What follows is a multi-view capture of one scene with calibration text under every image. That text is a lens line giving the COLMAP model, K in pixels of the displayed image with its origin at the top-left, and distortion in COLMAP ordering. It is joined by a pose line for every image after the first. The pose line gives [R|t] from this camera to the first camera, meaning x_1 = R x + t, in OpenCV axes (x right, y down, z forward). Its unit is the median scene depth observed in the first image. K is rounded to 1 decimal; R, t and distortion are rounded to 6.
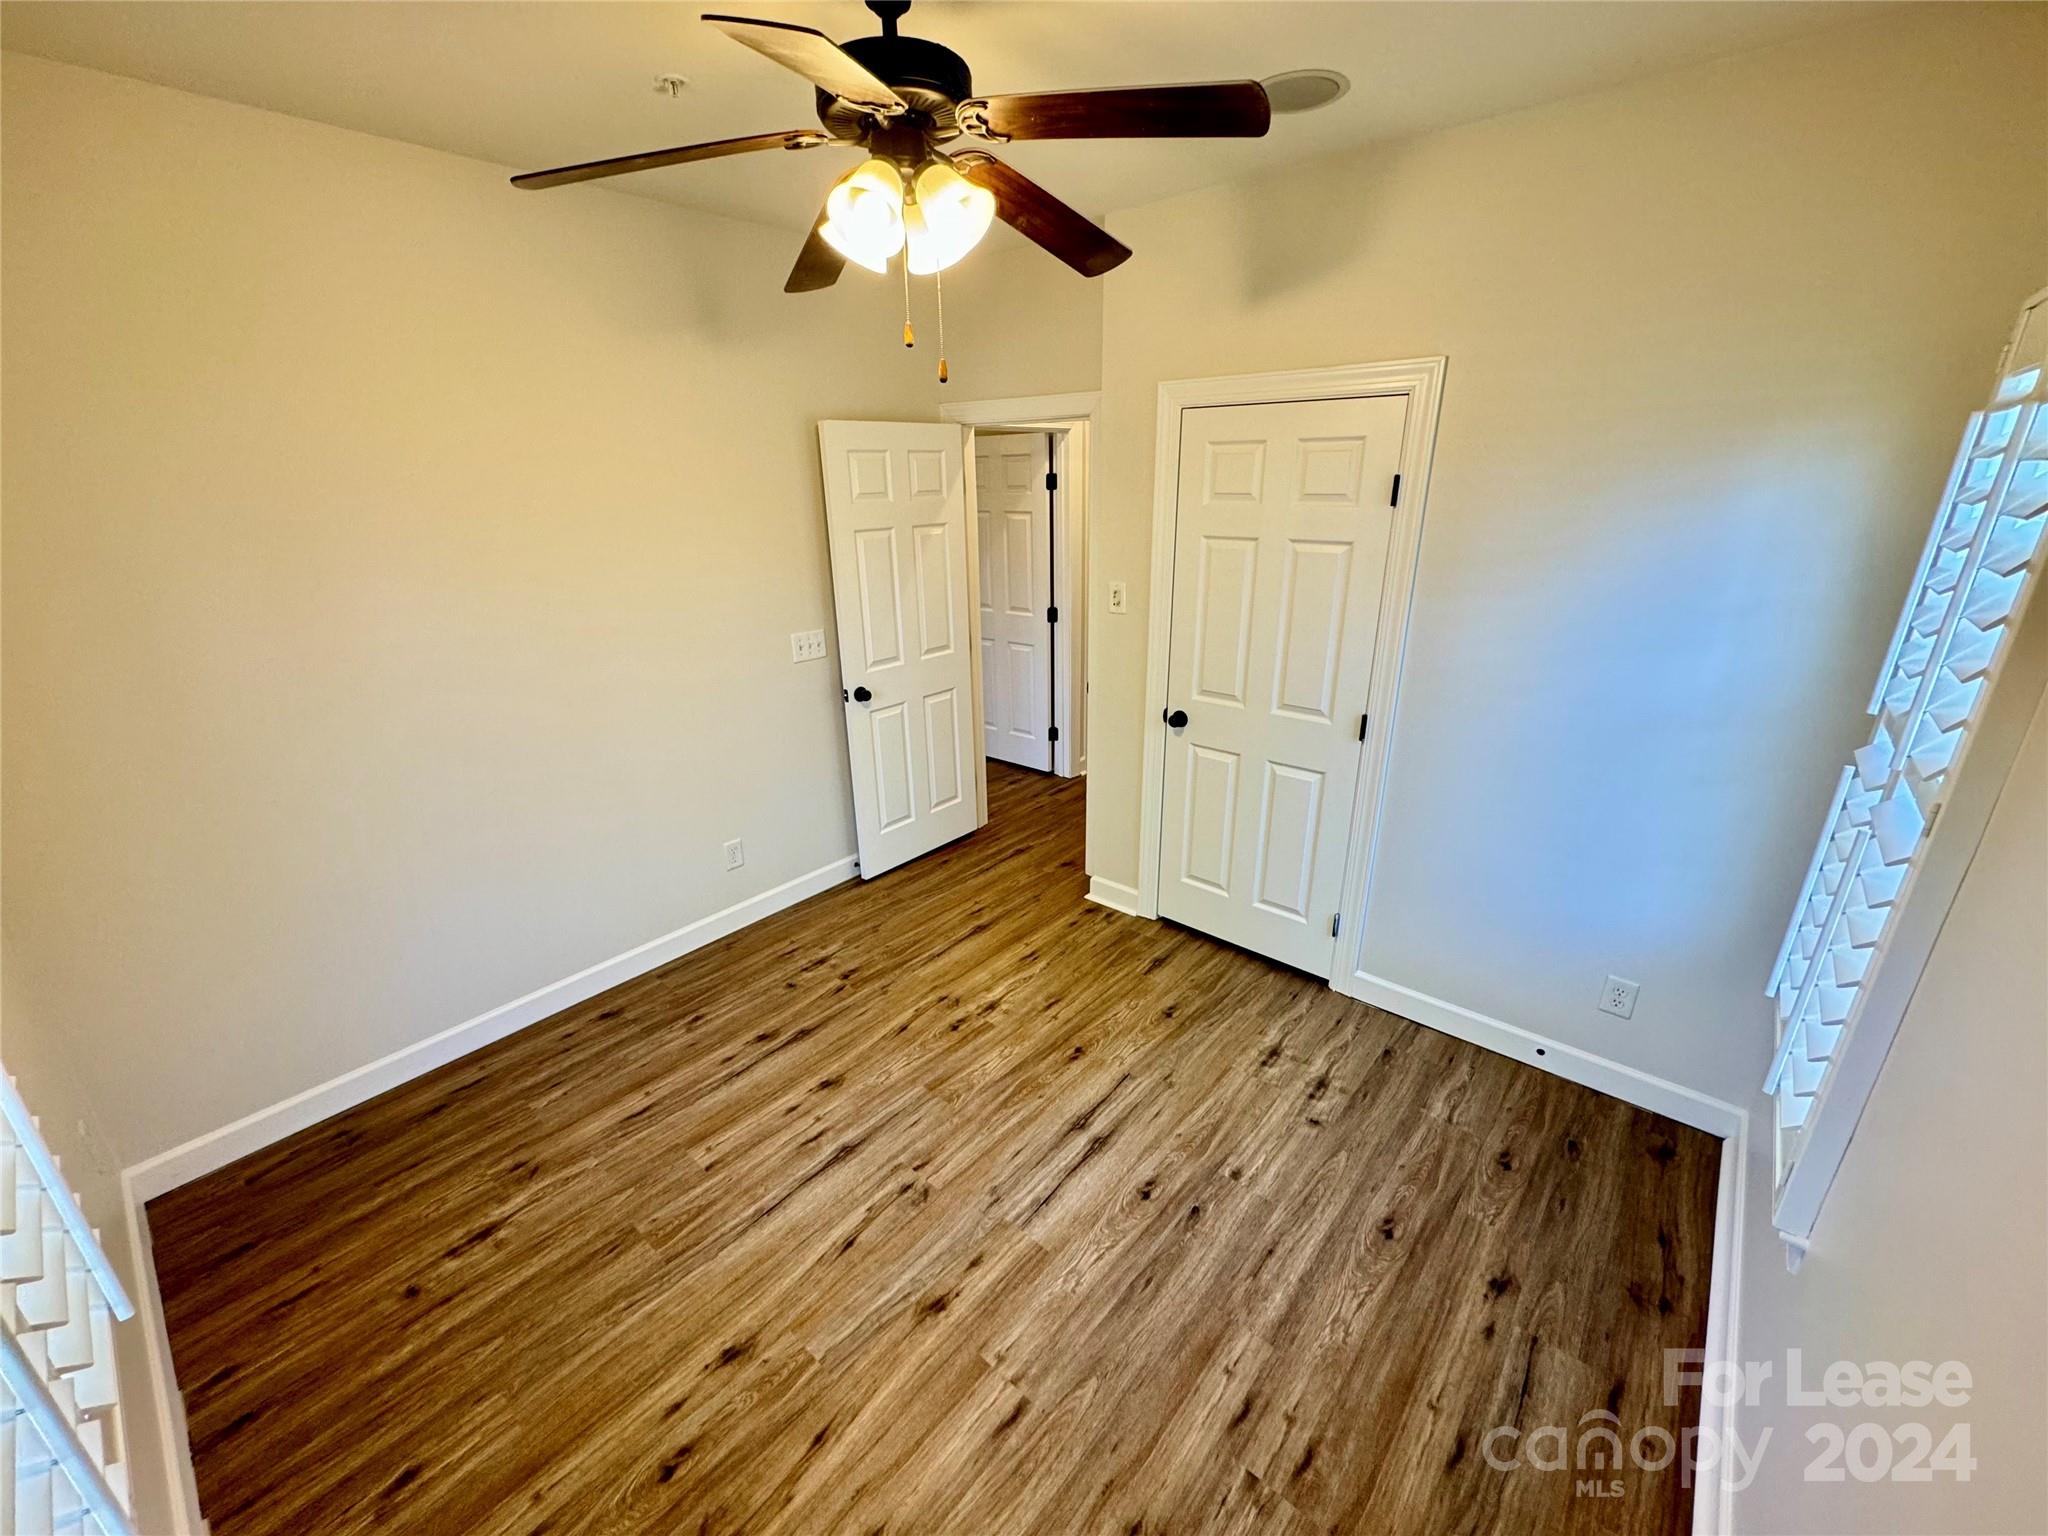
lens RADIAL K [[814.3, 0, 1024.0], [0, 814.3, 768.0], [0, 0, 1]] dist [-0.001463, -0.000073]
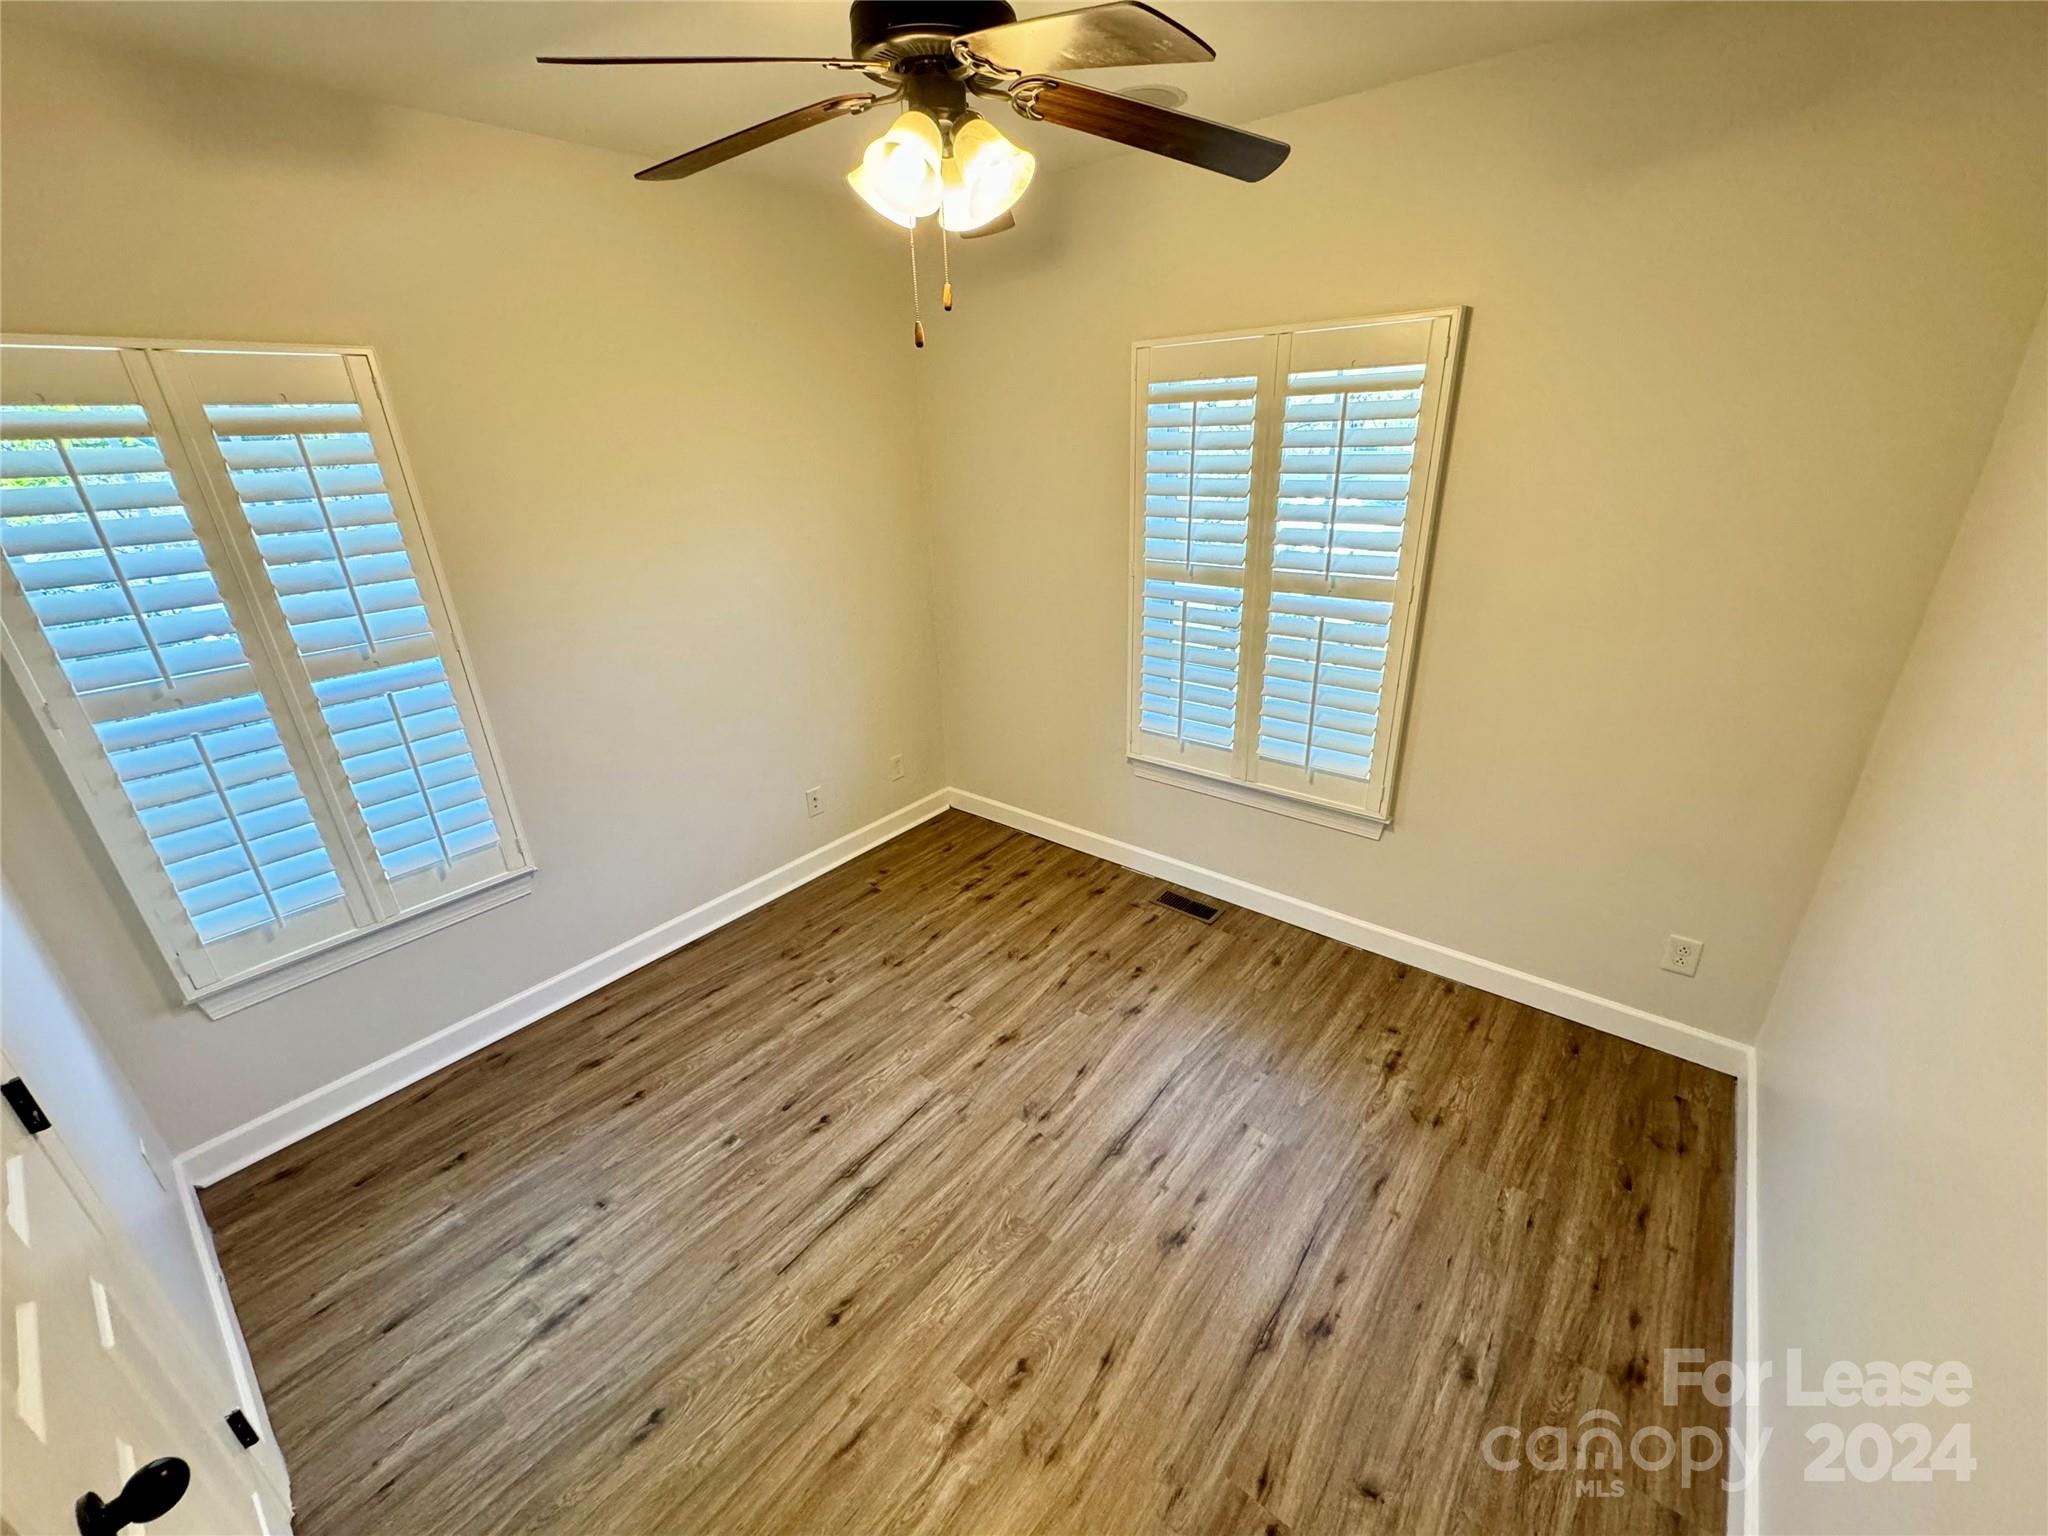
lens RADIAL K [[814.3, 0, 1024.0], [0, 814.3, 768.0], [0, 0, 1]] dist [-0.001463, -0.000073]
pose [[-0.998642, 0.052087, -0.001174, -0.132556], [0.037408, 0.732521, 0.679715, -0.518582], [0.036264, 0.678748, -0.733475, 1.395669]]
